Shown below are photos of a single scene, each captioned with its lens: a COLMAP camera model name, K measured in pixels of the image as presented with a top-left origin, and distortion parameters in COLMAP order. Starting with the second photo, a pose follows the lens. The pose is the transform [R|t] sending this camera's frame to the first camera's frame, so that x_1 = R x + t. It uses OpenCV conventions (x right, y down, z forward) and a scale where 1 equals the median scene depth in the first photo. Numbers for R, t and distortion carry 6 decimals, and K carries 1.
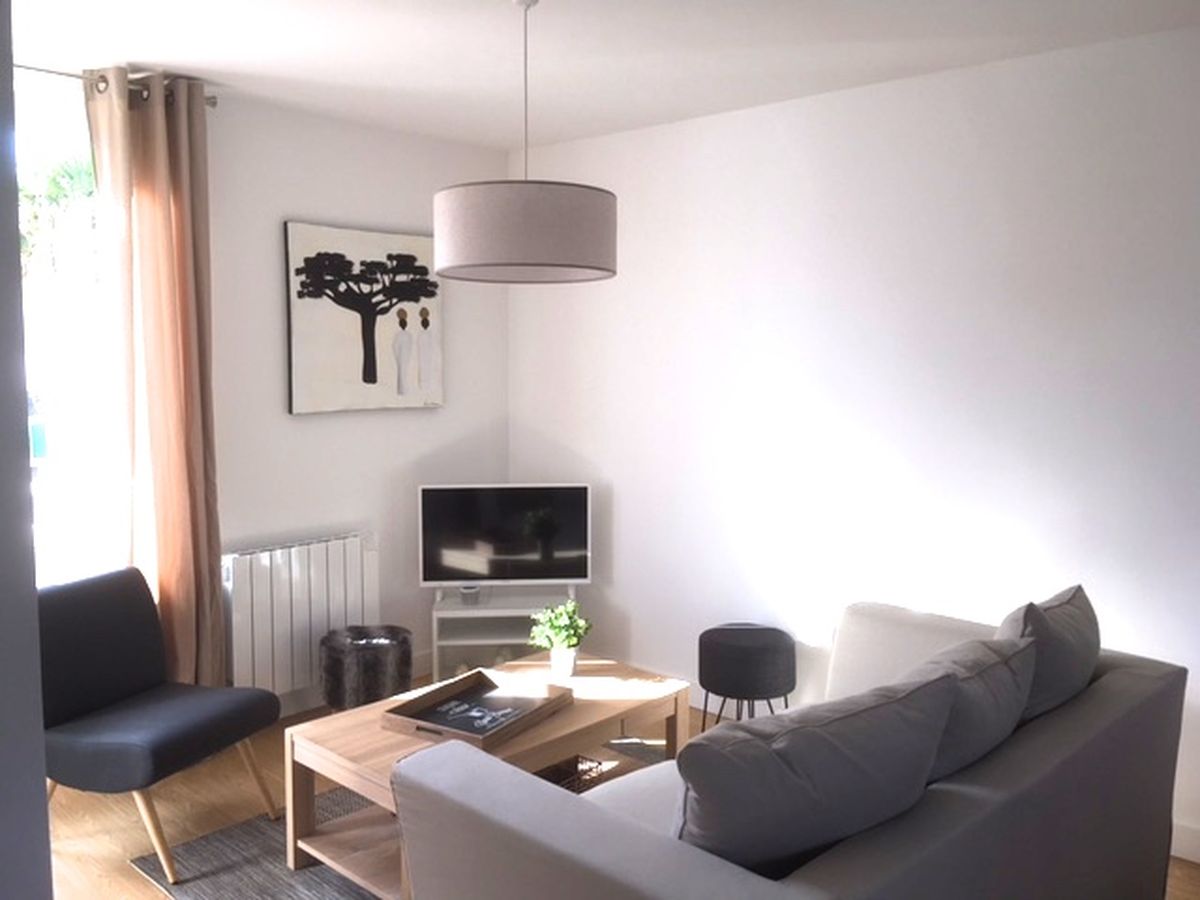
lens RADIAL K [[1013.8, 0, 599.9], [0, 1013.8, 446.9], [0, 0, 1]] dist [0.018792, -0.002784]
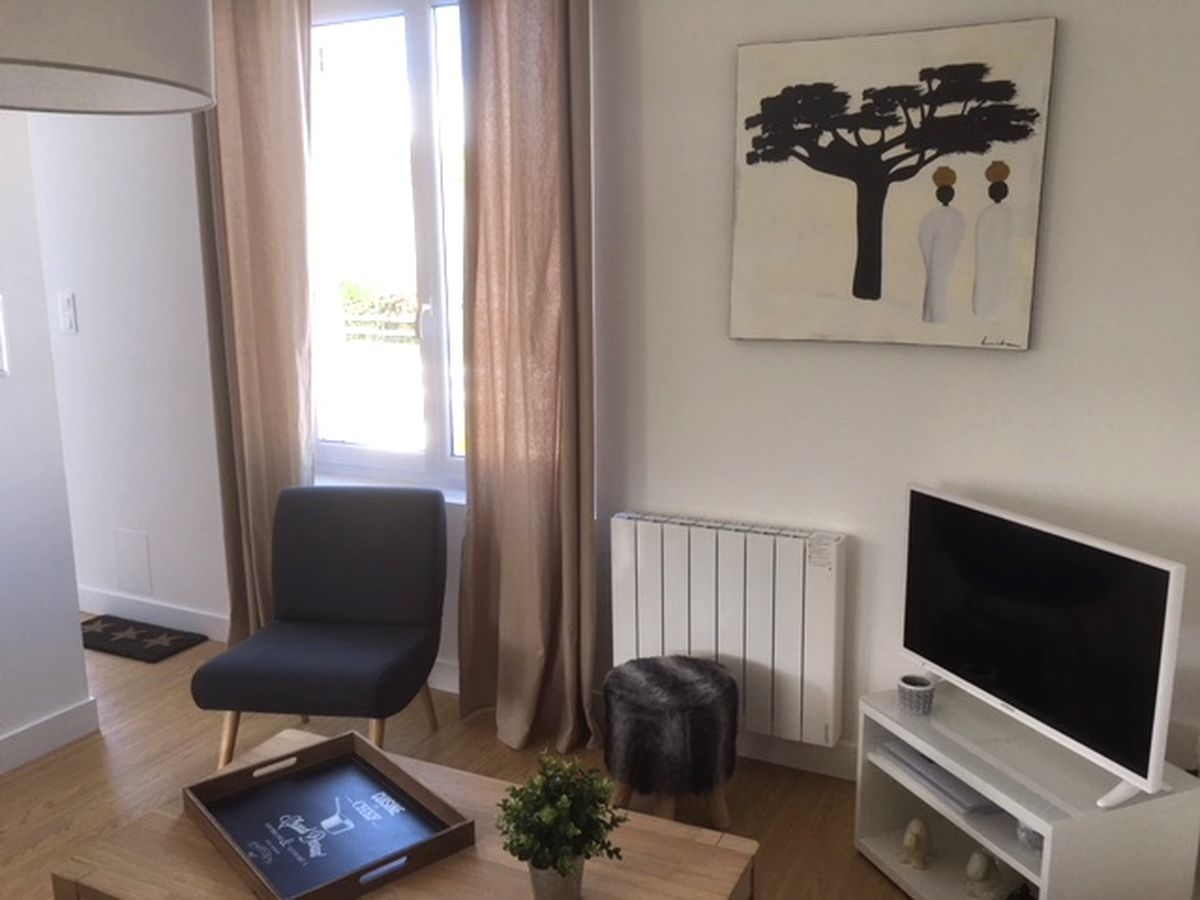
lens RADIAL K [[1013.8, 0, 598.7], [0, 1013.8, 457.8], [0, 0, 1]] dist [0.018792, -0.002784]
pose [[0.268383, 0.183625, -0.945649, 0.319442], [-0.098694, 0.981740, 0.162623, -0.052511], [0.958243, 0.049684, 0.281605, 0.683079]]
